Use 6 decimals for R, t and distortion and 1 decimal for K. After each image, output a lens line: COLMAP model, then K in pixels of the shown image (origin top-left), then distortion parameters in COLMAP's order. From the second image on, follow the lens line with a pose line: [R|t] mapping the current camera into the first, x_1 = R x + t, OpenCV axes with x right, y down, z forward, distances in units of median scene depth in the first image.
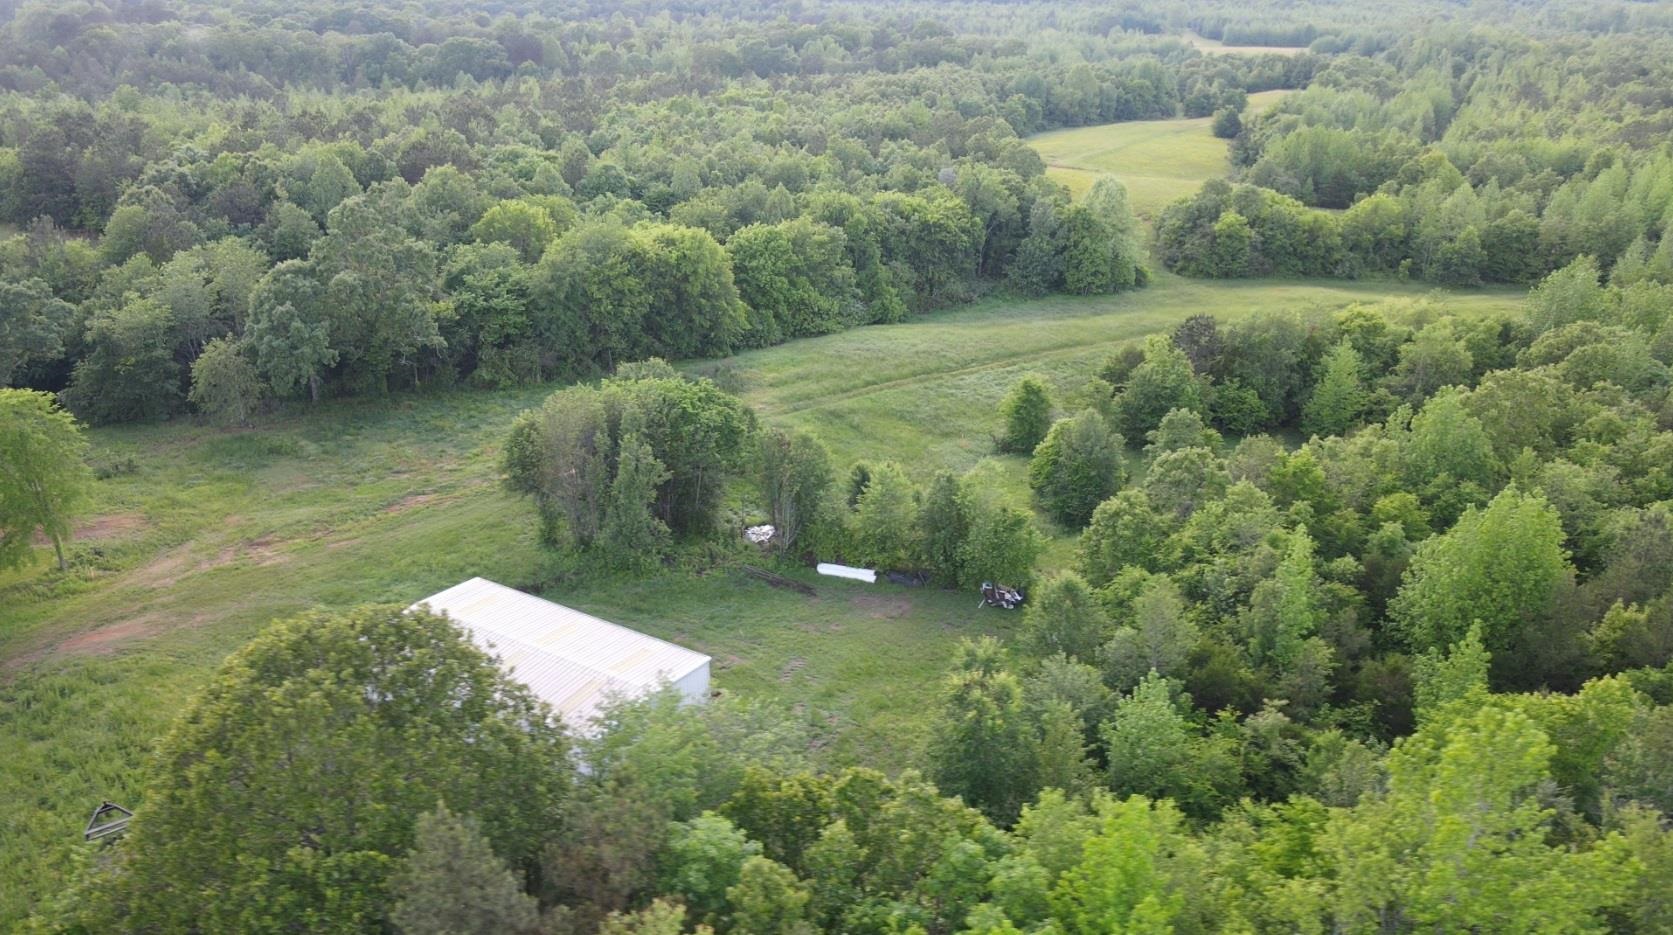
lens RADIAL K [[1228.6, 0, 830.5], [0, 1228.6, 474.3], [0, 0, 1]] dist [0.010546, 0.019127]
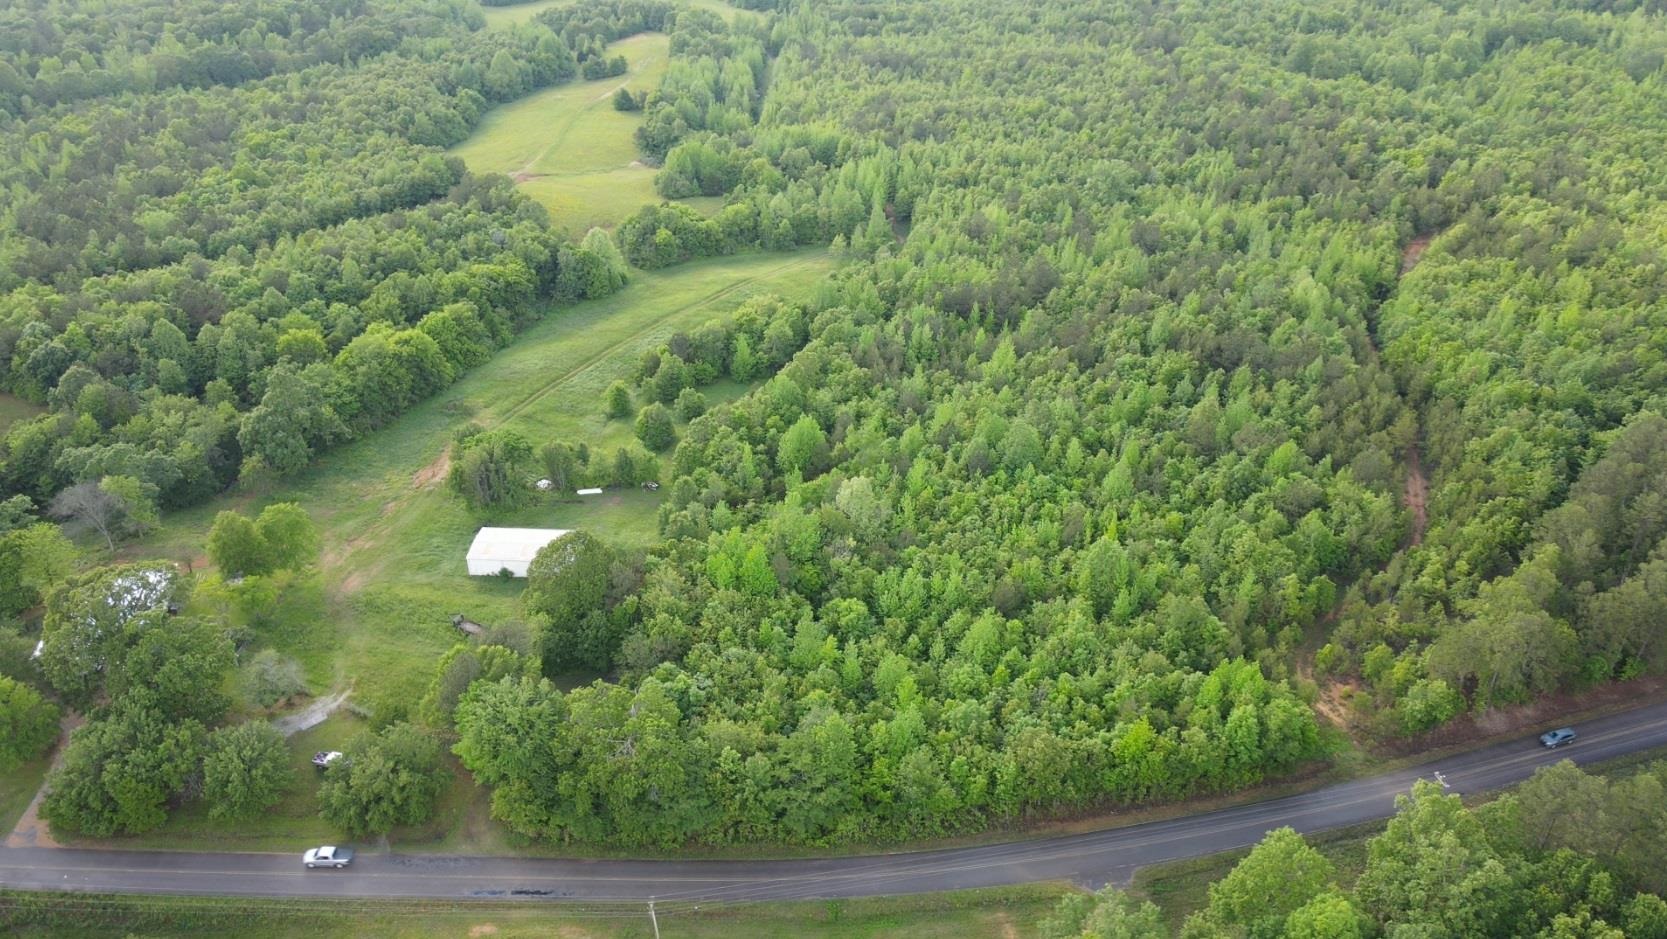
lens RADIAL K [[1224.2, 0, 833.5], [0, 1224.2, 458.0], [0, 0, 1]] dist [0.010546, 0.019127]
pose [[0.876143, -0.241937, 0.416941, -0.554230], [0.187437, 0.967849, 0.167739, -0.303188], [-0.444118, -0.068813, 0.893322, -1.429042]]
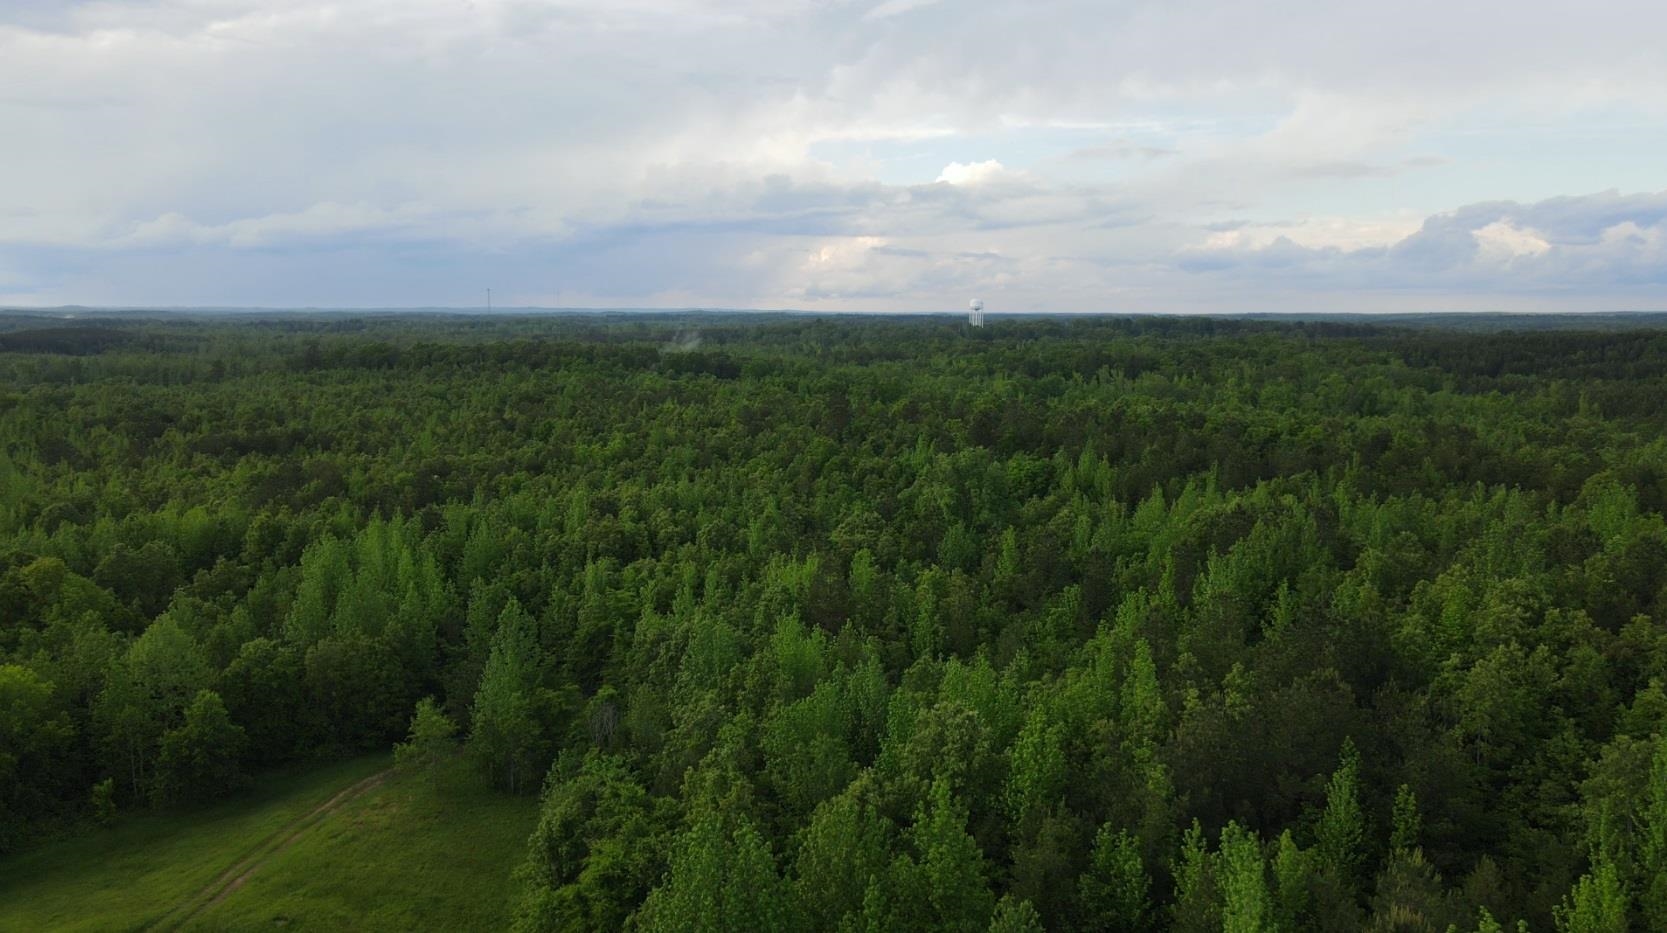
lens RADIAL K [[1224.2, 0, 830.6], [0, 1224.2, 469.2], [0, 0, 1]] dist [0.010546, 0.019127]
pose [[0.440889, -0.108583, 0.890970, 0.339639], [0.346752, 0.936193, -0.057492, -0.336809], [-0.827877, 0.334293, 0.450409, 1.012910]]
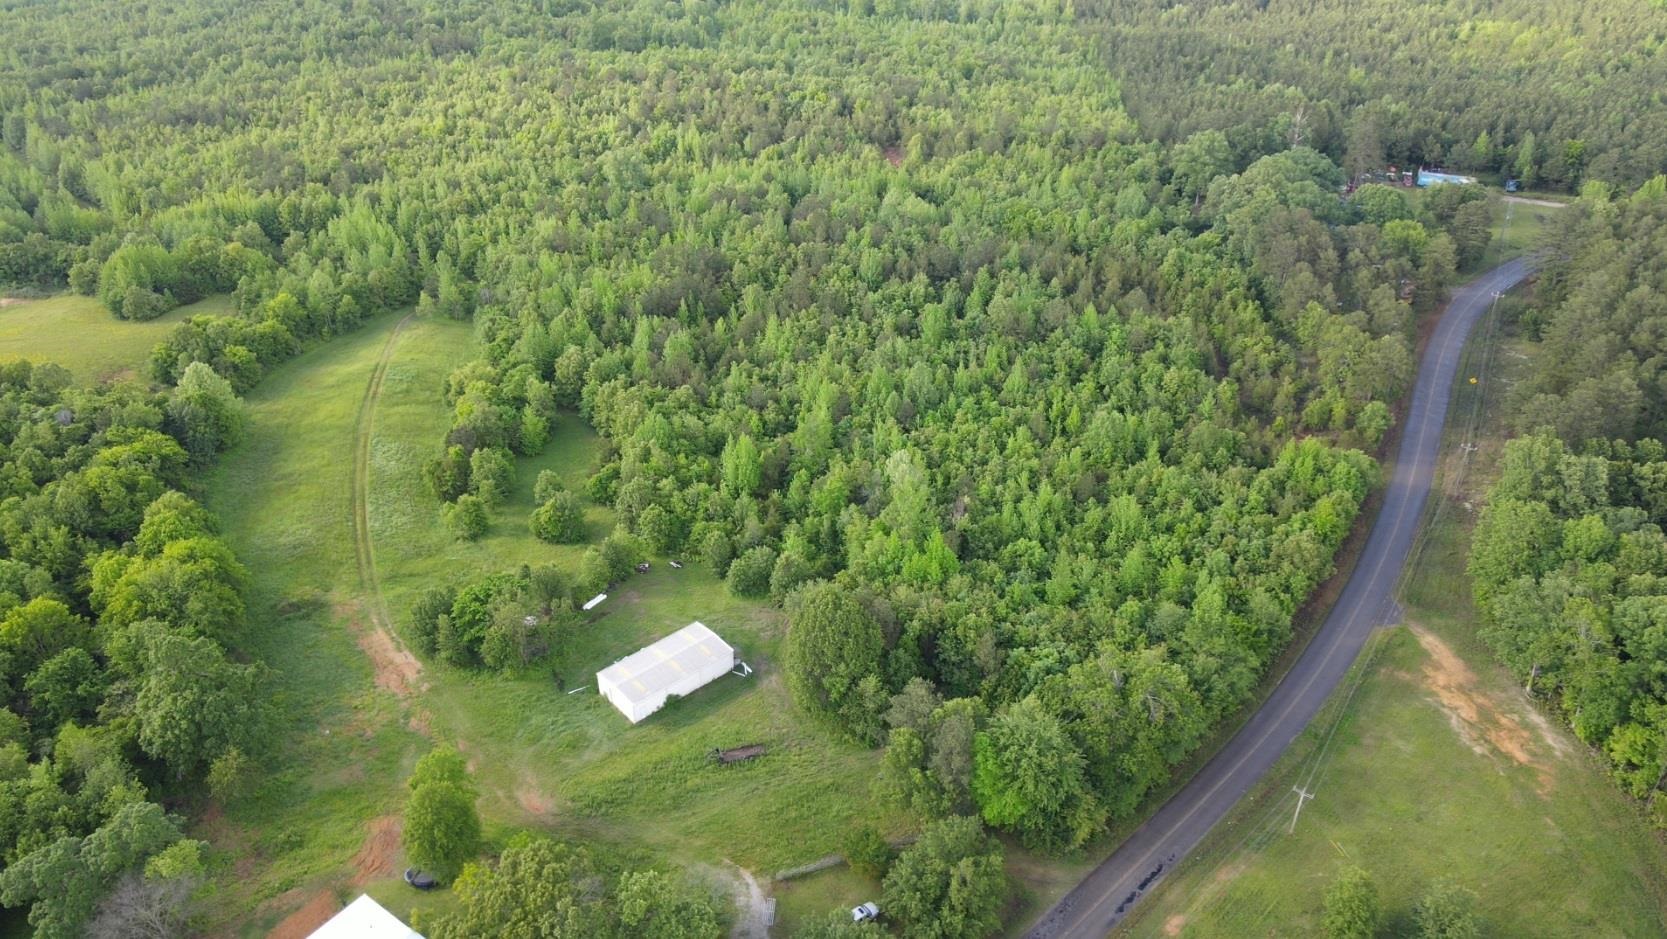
lens RADIAL K [[1224.2, 0, 822.5], [0, 1224.2, 459.1], [0, 0, 1]] dist [0.010546, 0.019127]
pose [[0.281736, -0.490355, 0.824729, -1.485293], [0.387290, 0.844532, 0.369827, -0.755394], [-0.877856, 0.215216, 0.427844, -0.364722]]
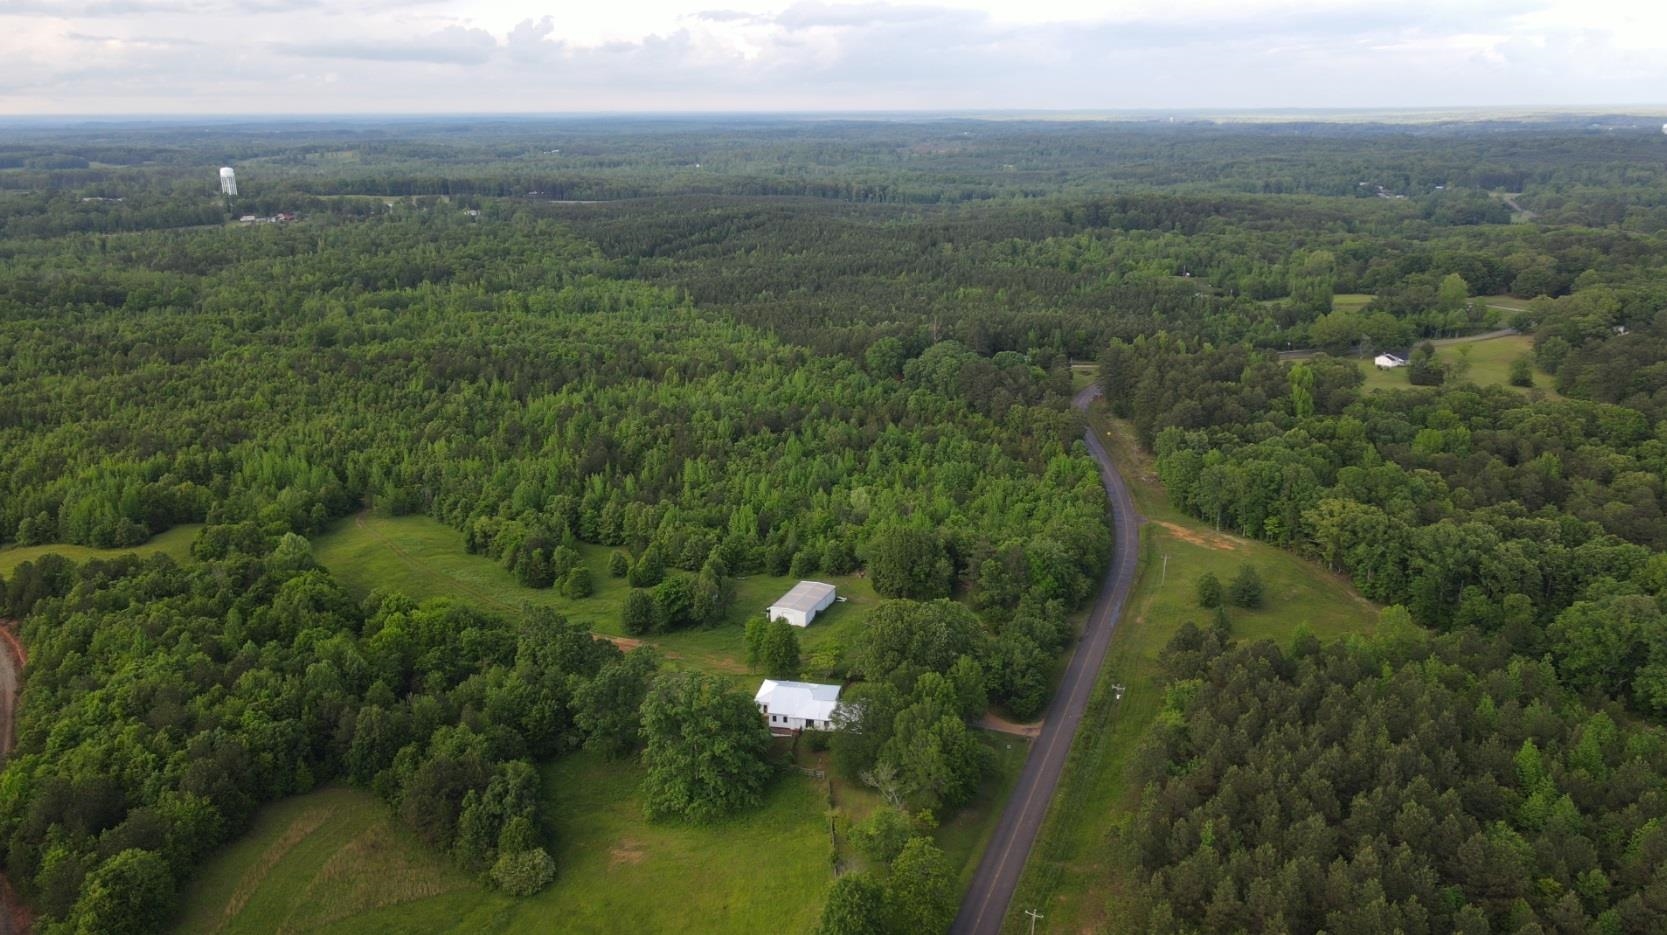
lens RADIAL K [[1224.2, 0, 818.7], [0, 1224.2, 463.4], [0, 0, 1]] dist [0.010546, 0.019127]
pose [[-0.154185, -0.268709, 0.950801, -2.971242], [0.396325, 0.864678, 0.308639, -1.107029], [-0.905071, 0.424414, -0.026825, 0.609834]]
